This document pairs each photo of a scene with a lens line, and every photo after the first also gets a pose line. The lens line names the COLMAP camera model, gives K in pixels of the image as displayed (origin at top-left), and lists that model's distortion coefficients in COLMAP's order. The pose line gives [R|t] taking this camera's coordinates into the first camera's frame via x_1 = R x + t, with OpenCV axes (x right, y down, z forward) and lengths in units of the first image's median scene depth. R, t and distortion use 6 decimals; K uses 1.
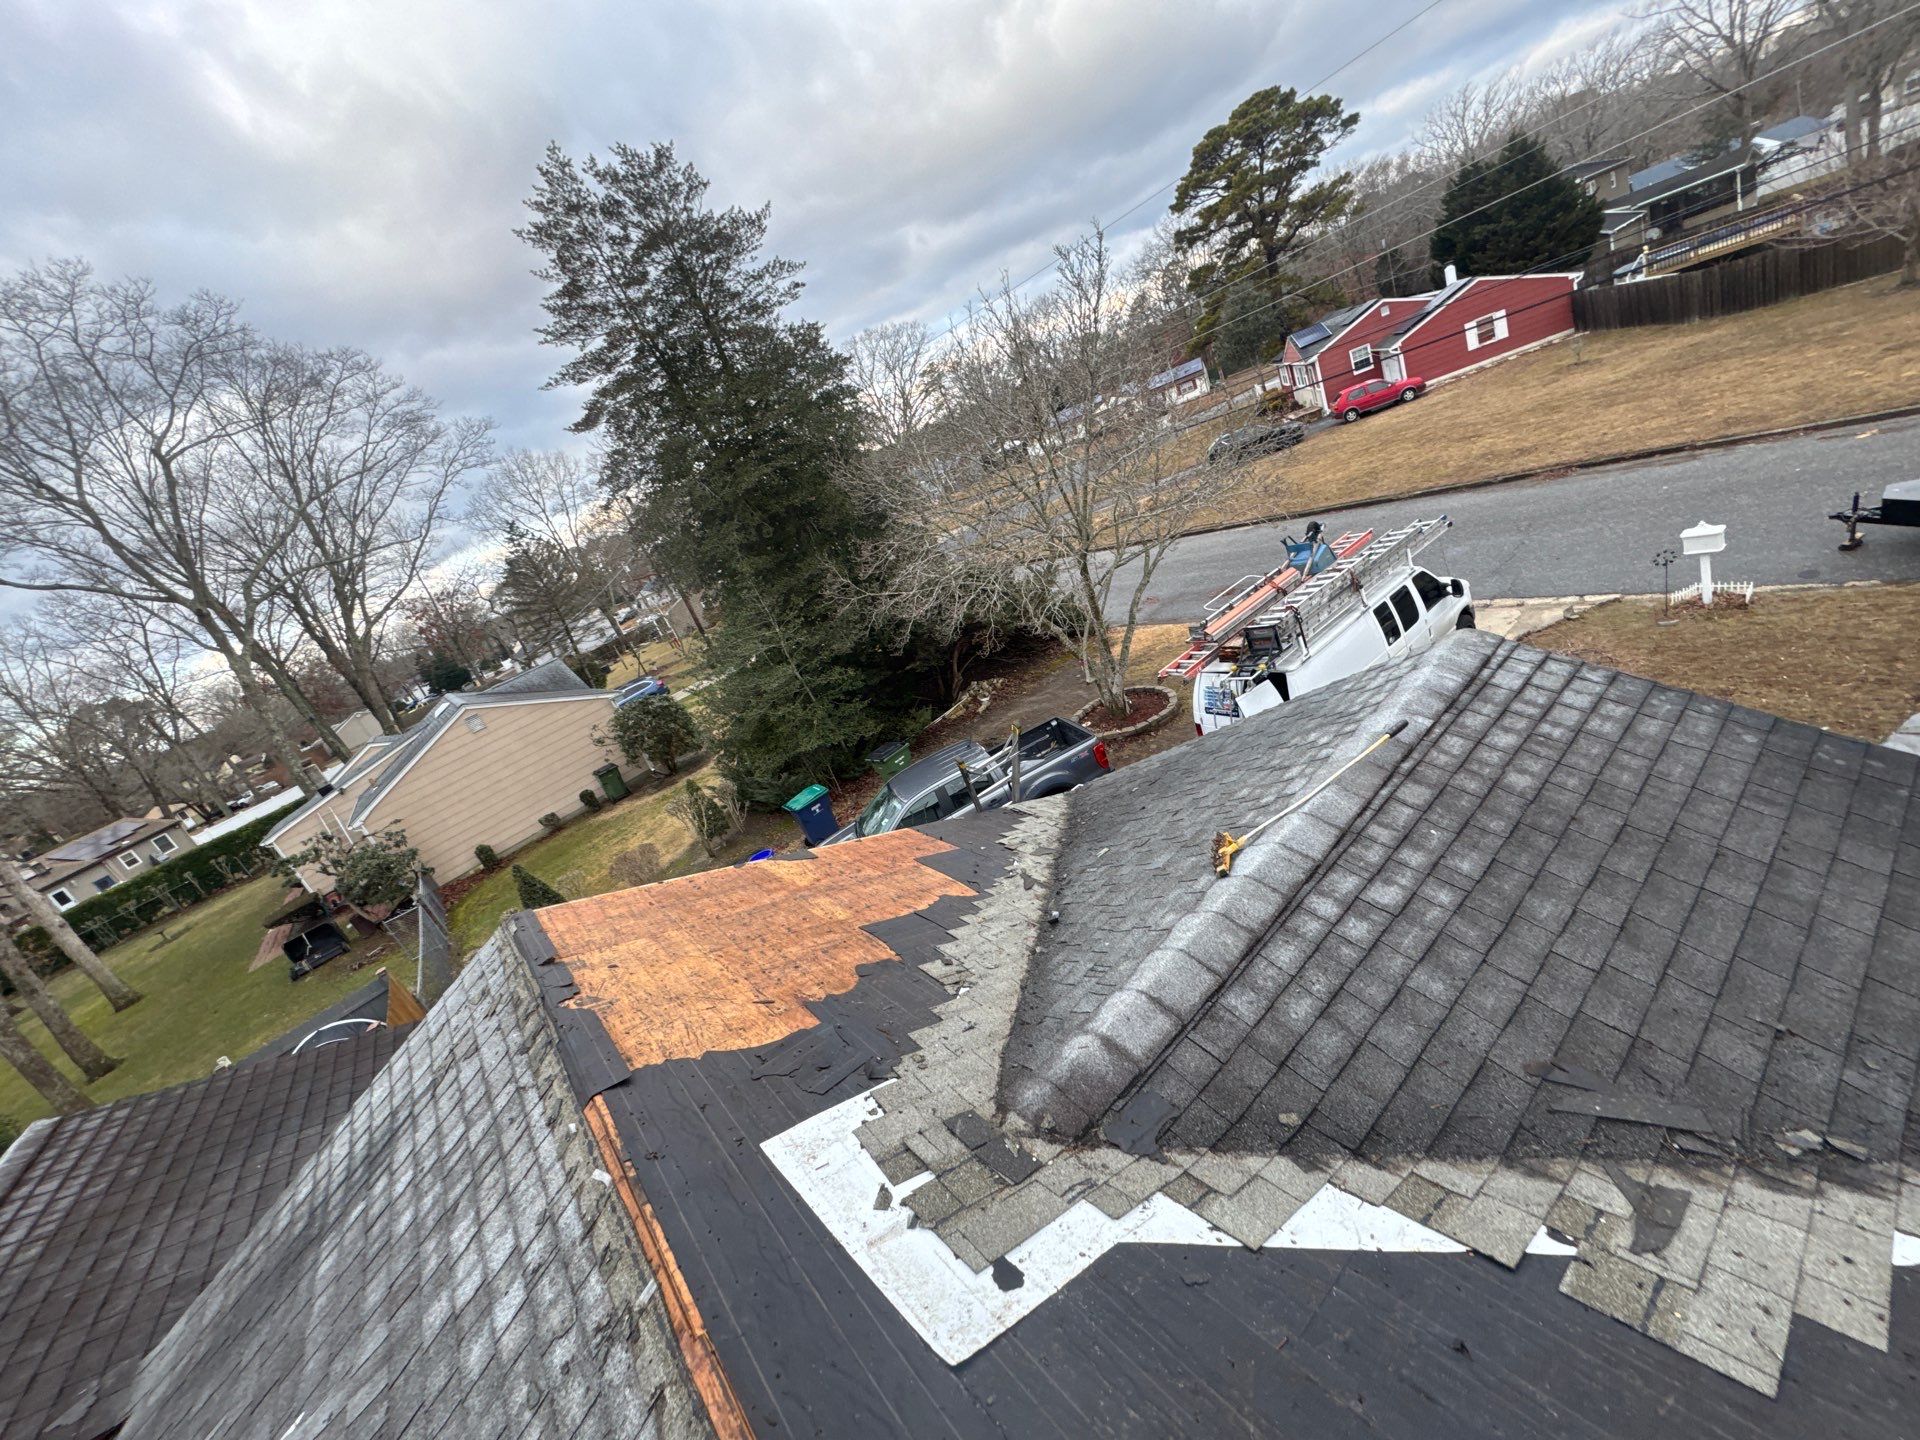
lens RADIAL K [[765.4, 0, 963.9], [0, 765.4, 725.0], [0, 0, 1]] dist [0.007507, -0.000696]
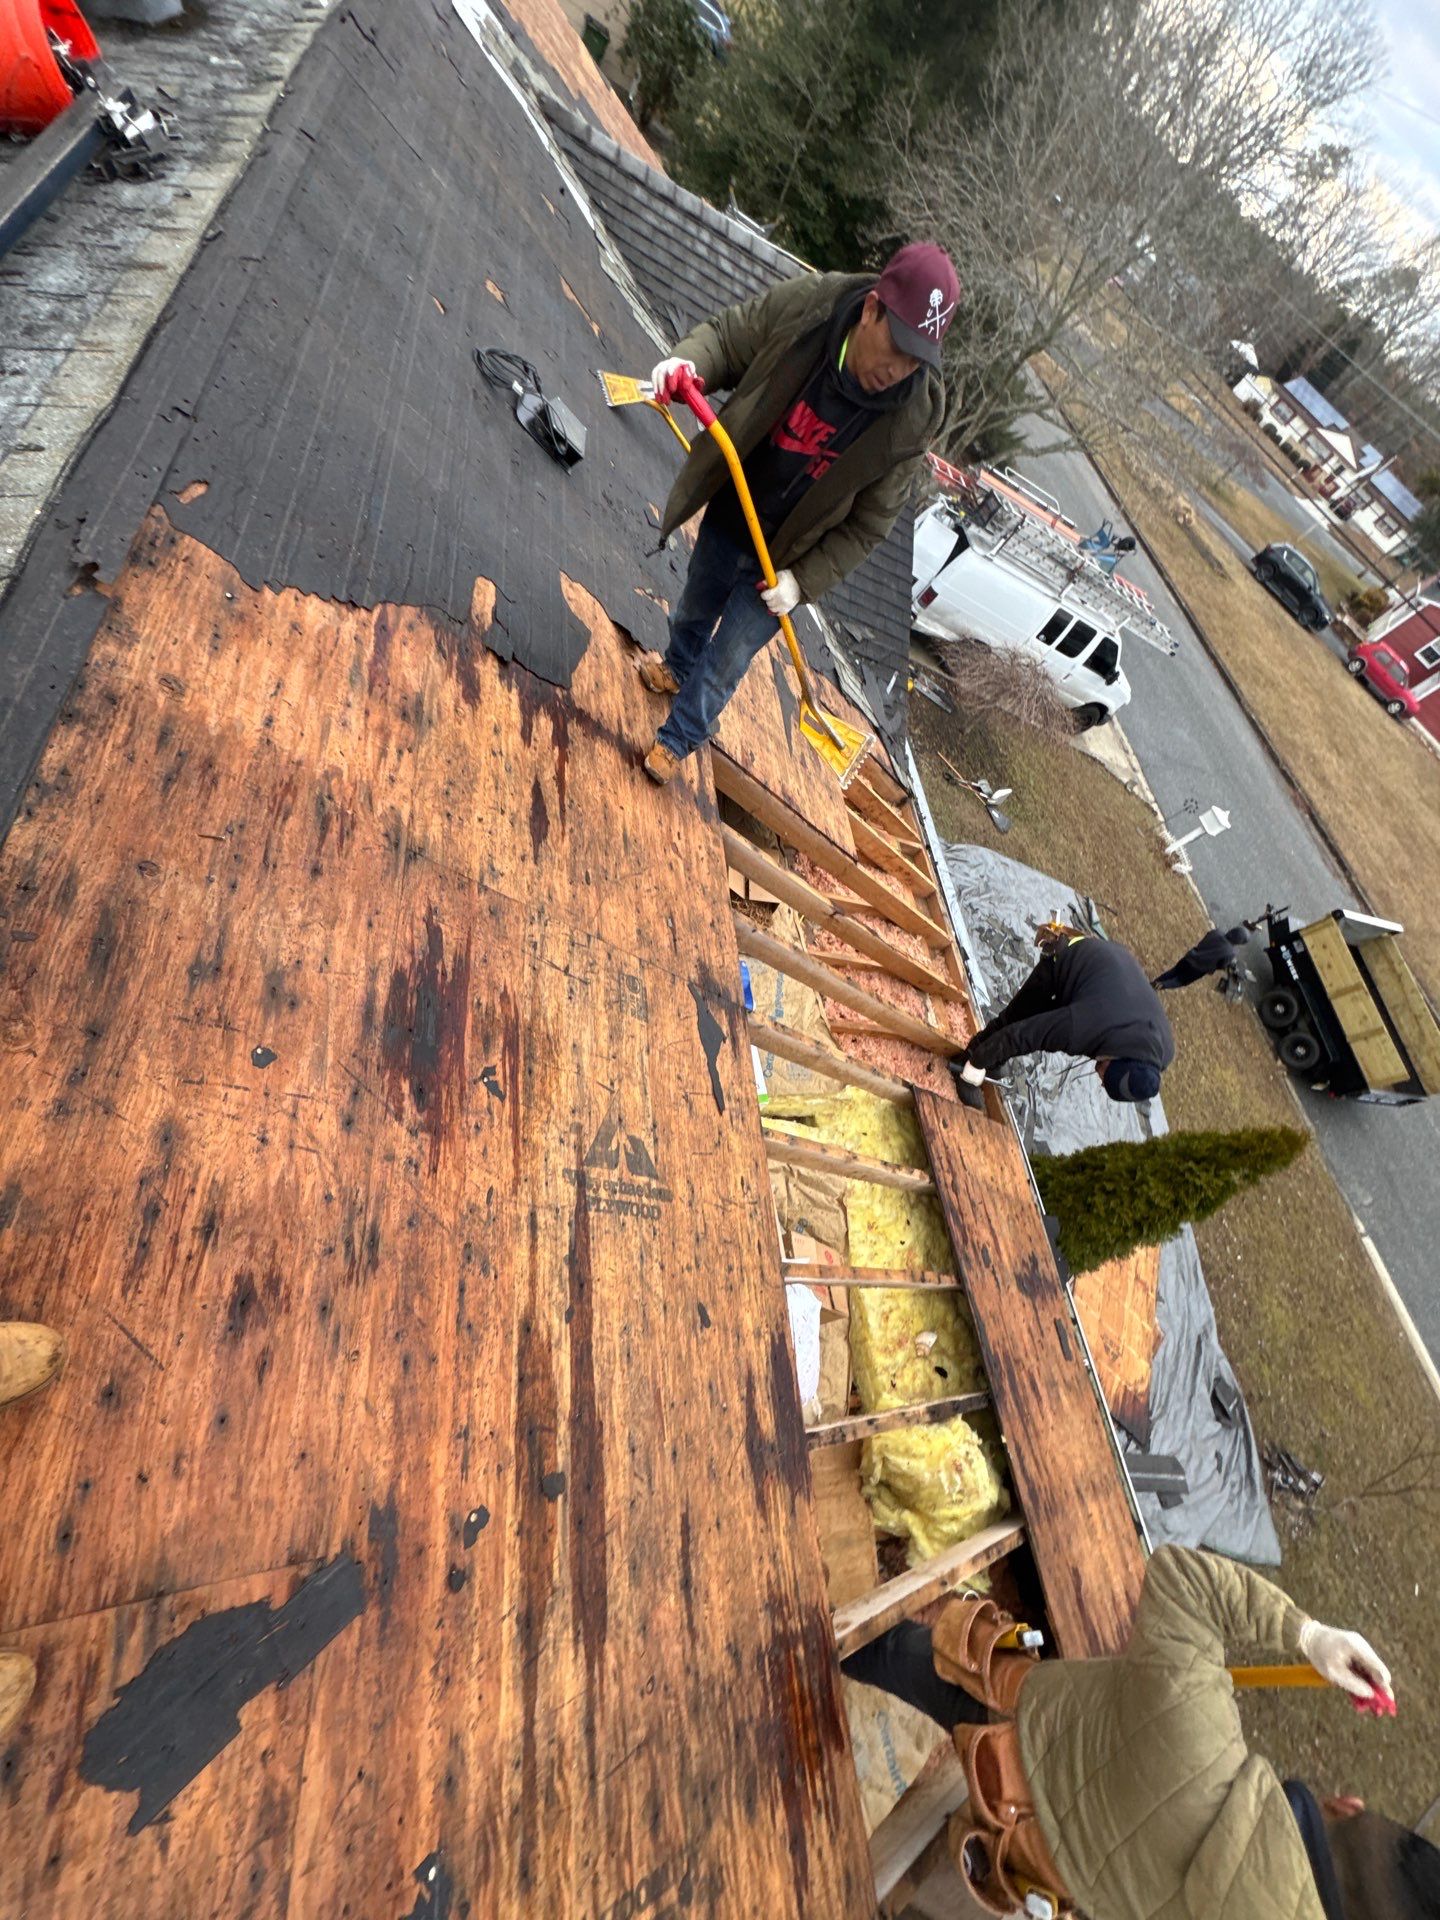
lens RADIAL K [[770.1, 0, 723.9], [0, 770.1, 965.4], [0, 0, 1]] dist [0.002169, 0.000106]
pose [[0.521439, 0.792888, 0.315325, 0.124853], [-0.832675, 0.392088, 0.391049, 0.013569], [0.186422, -0.466472, 0.864668, -0.152468]]
